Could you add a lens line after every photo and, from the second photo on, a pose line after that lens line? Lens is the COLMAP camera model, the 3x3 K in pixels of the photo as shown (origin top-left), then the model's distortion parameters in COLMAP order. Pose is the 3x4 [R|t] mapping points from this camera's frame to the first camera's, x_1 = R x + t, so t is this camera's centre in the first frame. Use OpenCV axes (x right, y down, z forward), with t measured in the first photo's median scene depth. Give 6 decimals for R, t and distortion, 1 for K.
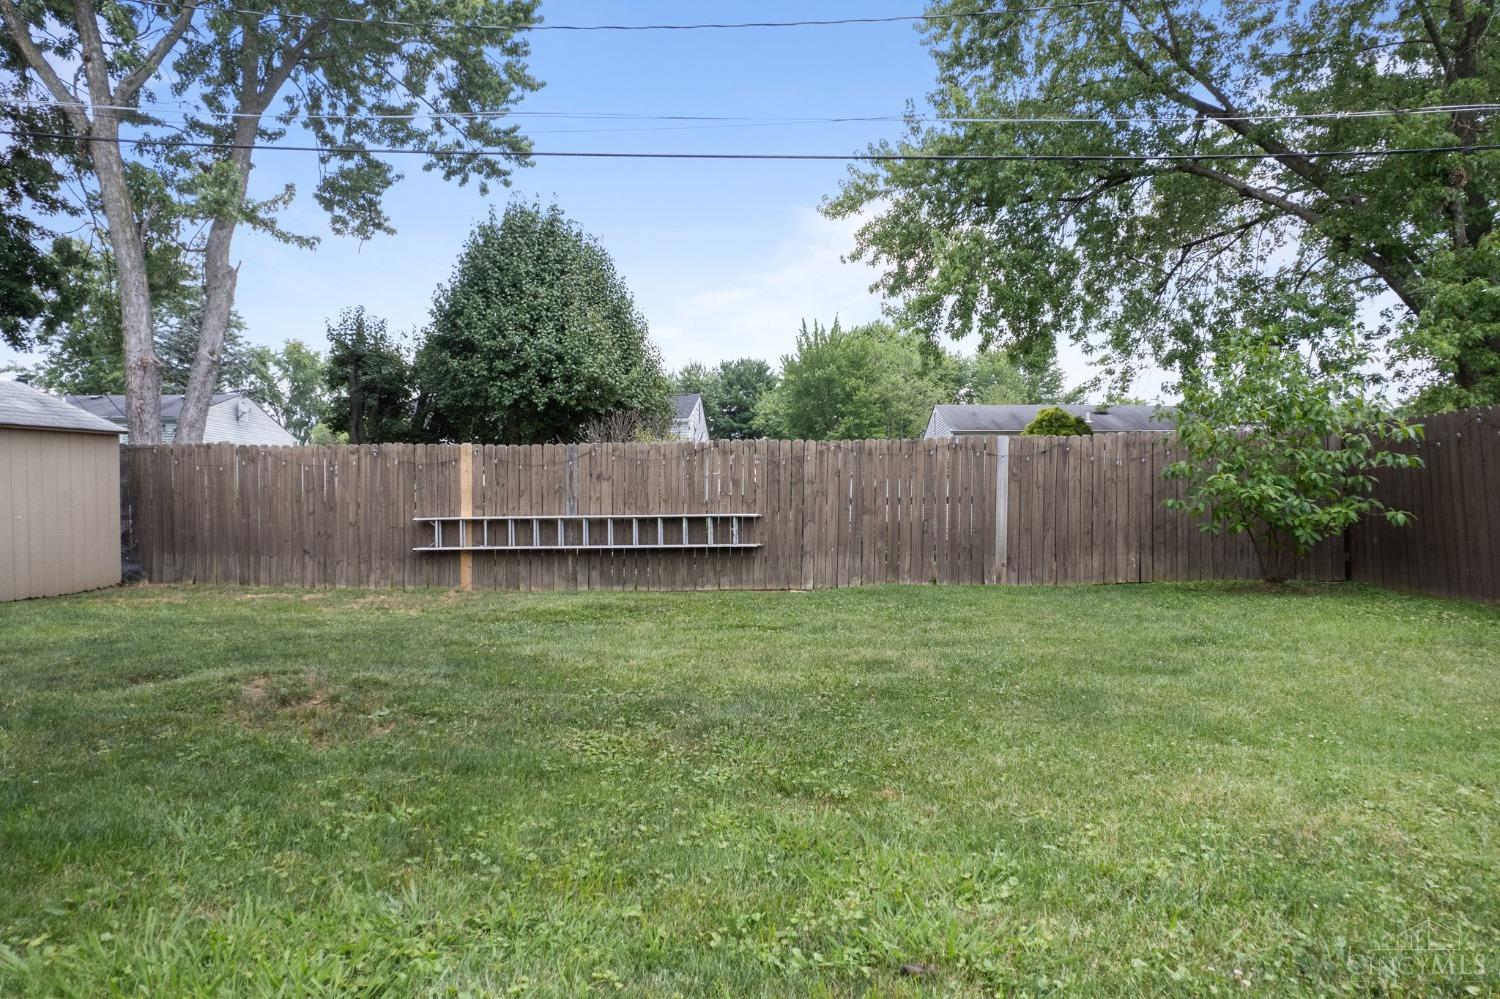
lens RADIAL K [[946.6, 0, 754.8], [0, 946.6, 505.0], [0, 0, 1]] dist [-0.097737, 0.092975]
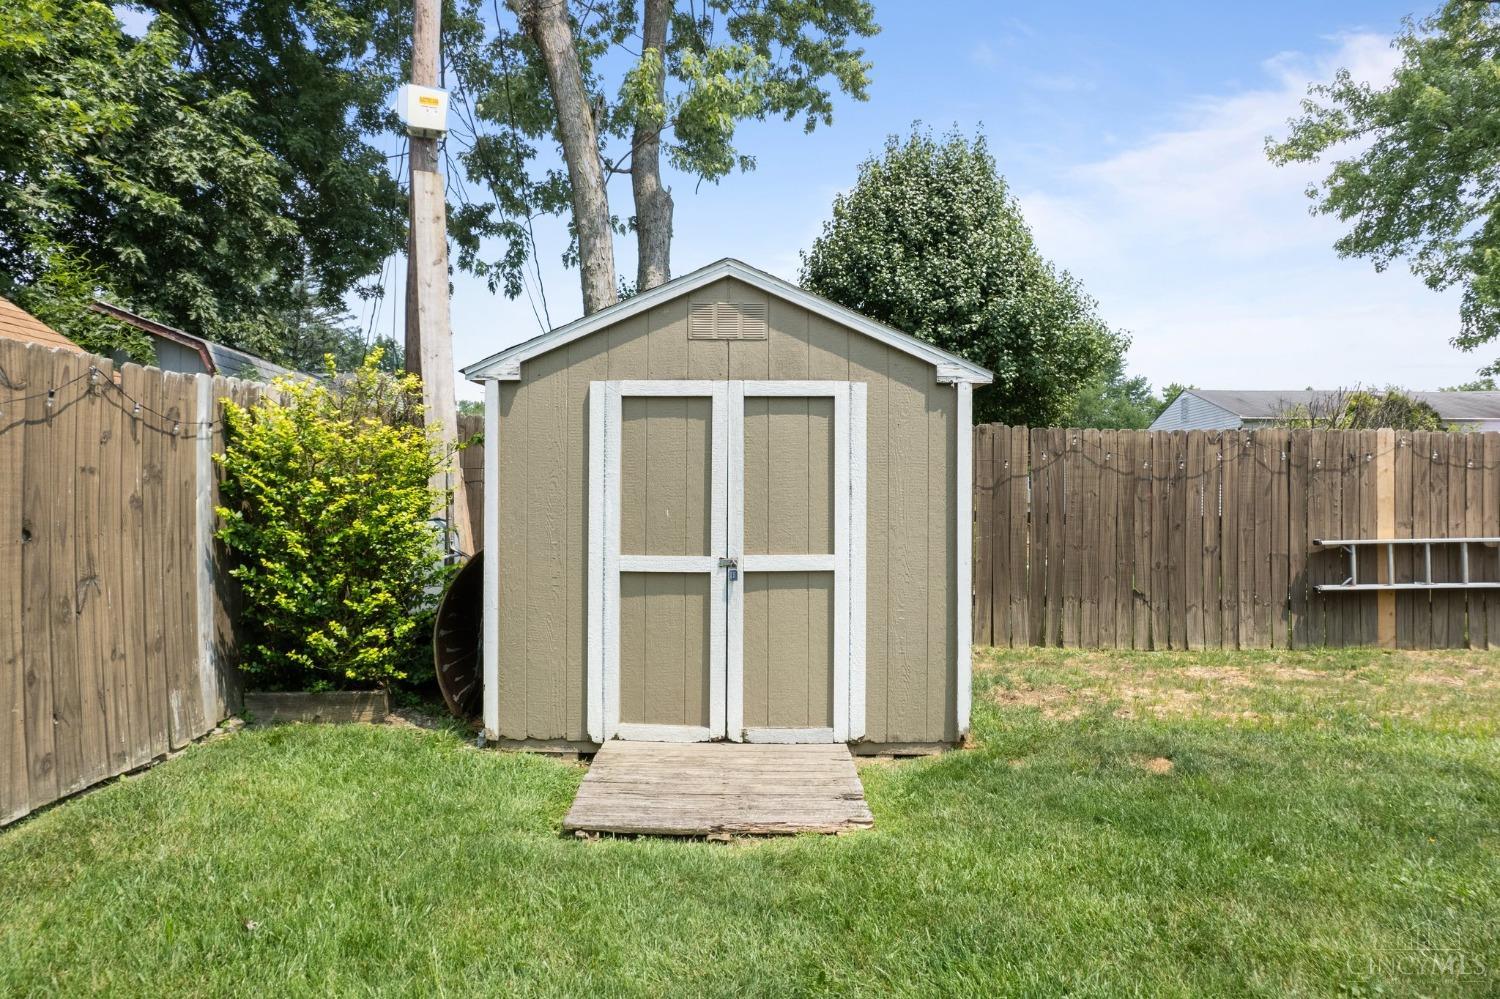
lens RADIAL K [[946.6, 0, 754.8], [0, 946.6, 505.0], [0, 0, 1]] dist [-0.097737, 0.092975]
pose [[0.999550, -0.002465, 0.029895, -0.503152], [0.002308, 0.999983, 0.005275, -0.010430], [-0.029907, -0.005204, 0.999539, 0.235697]]
